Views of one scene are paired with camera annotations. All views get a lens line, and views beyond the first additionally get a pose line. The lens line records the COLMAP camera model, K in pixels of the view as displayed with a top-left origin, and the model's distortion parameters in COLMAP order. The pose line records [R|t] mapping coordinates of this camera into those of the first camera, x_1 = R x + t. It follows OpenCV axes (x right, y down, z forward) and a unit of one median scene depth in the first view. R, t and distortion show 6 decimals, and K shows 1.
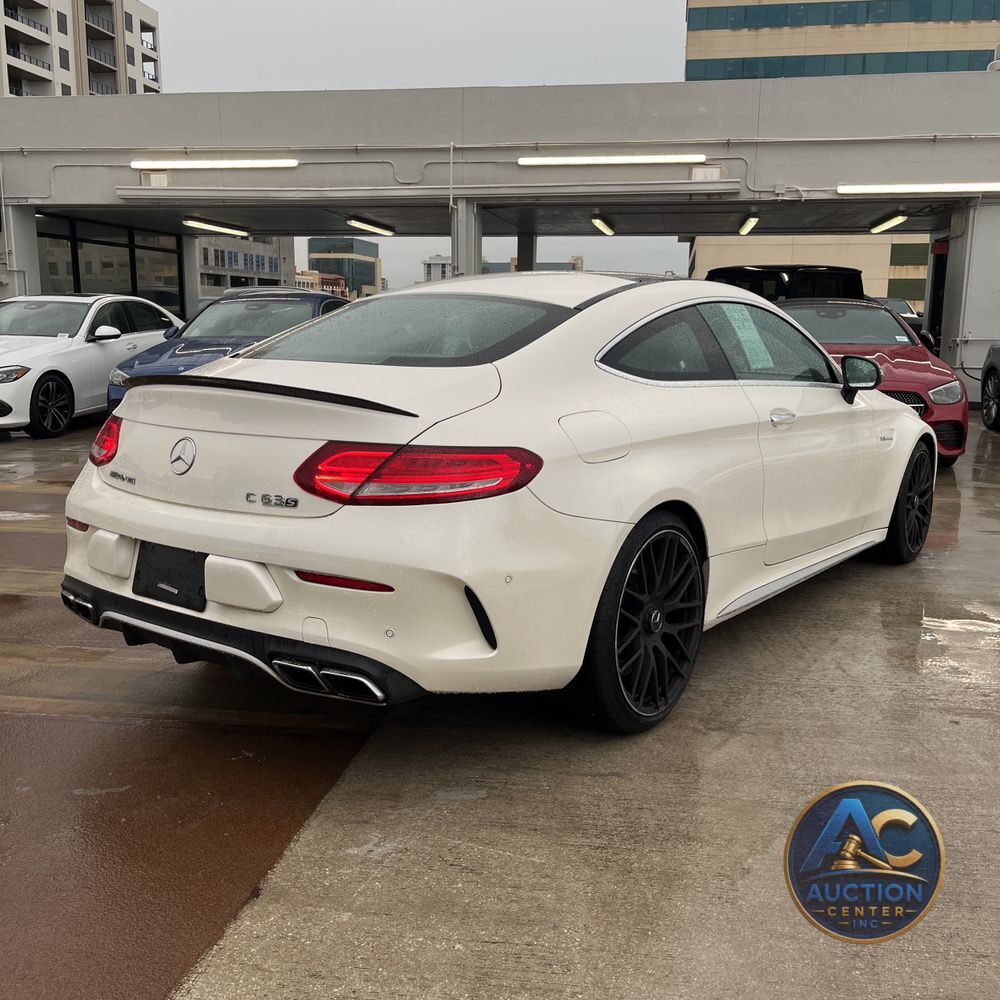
lens RADIAL K [[1012.3, 0, 500.0], [0, 1012.3, 500.0], [0, 0, 1]] dist [0.026123, -0.007150]
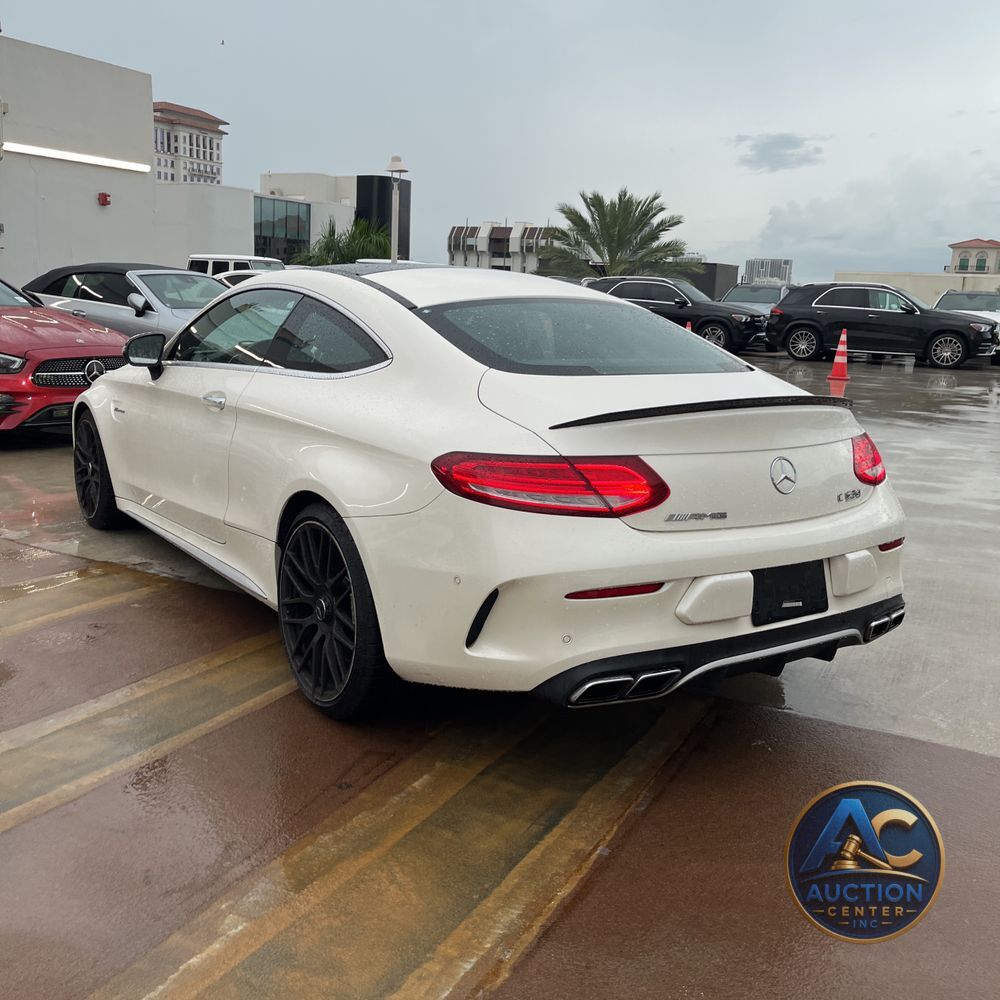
lens RADIAL K [[1012.3, 0, 500.0], [0, 1012.3, 500.0], [0, 0, 1]] dist [0.026123, -0.007150]
pose [[0.341038, -0.185918, 0.921481, -0.274453], [0.132063, 0.980002, 0.148848, -0.042265], [-0.930727, 0.070931, 0.358771, 0.182327]]
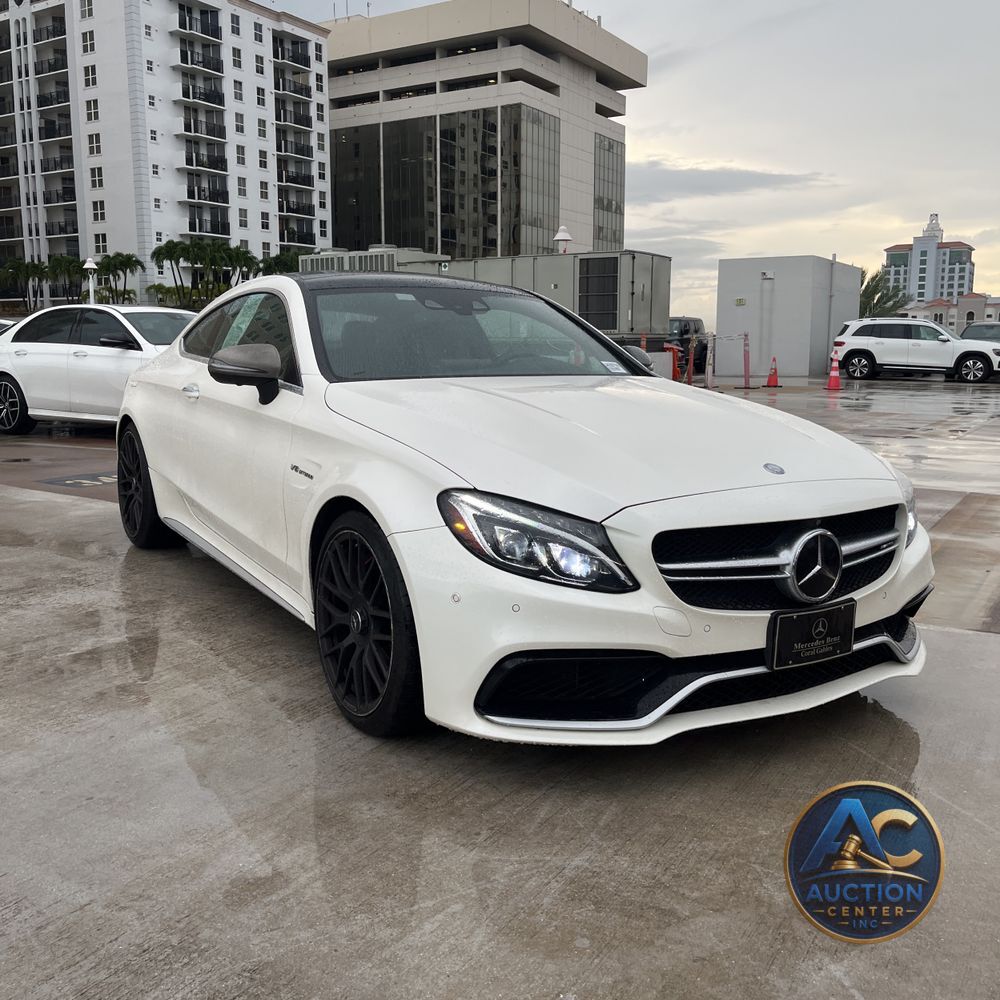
lens RADIAL K [[1030.4, 0, 500.0], [0, 1030.4, 500.0], [0, 0, 1]] dist [0.020118, 0.010823]
pose [[-0.380783, 0.128578, -0.915681, 0.354538], [-0.173606, 0.962733, 0.207379, -0.076449], [0.908221, 0.237934, -0.344271, 0.501265]]
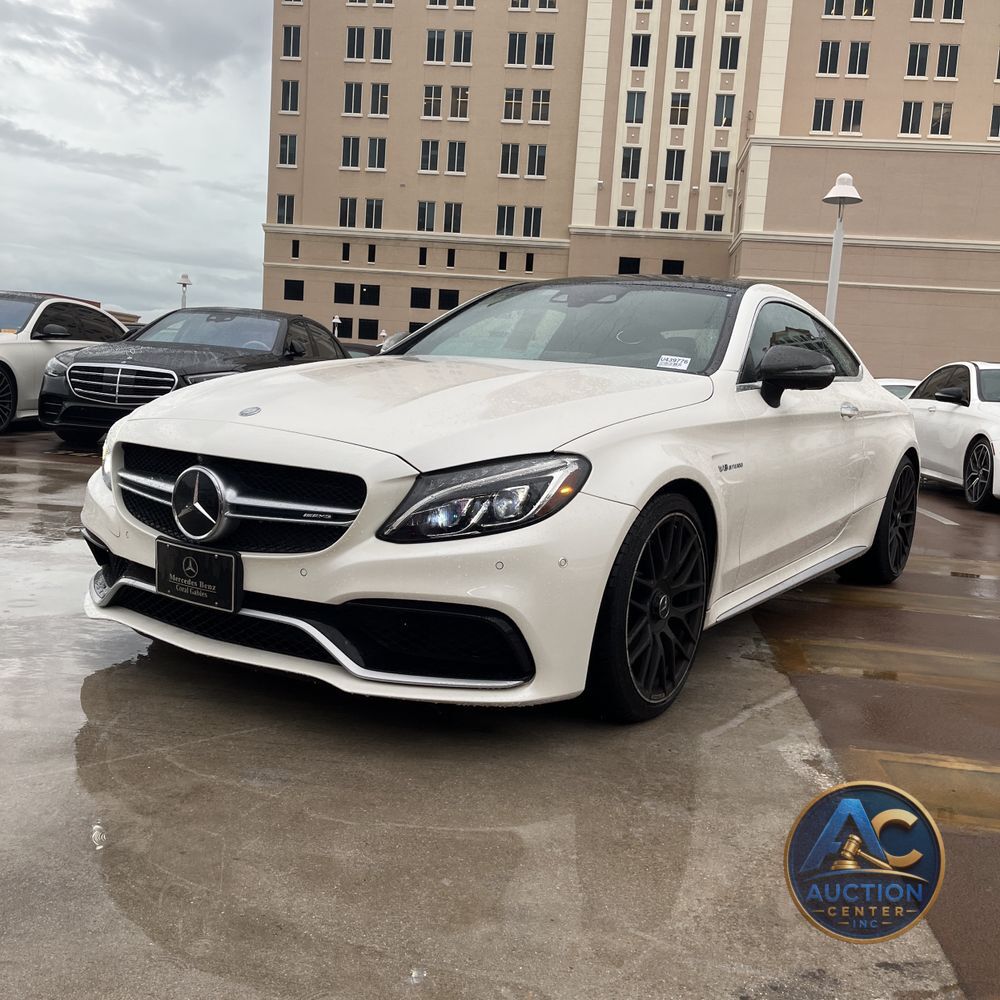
lens RADIAL K [[1019.5, 0, 498.3], [0, 1019.5, 524.6], [0, 0, 1]] dist [0.038470, -0.037903]
pose [[-0.996139, -0.073537, -0.047950, 0.097007], [-0.084746, 0.948060, 0.306595, -0.094136], [0.022913, 0.309475, -0.950632, 0.681368]]
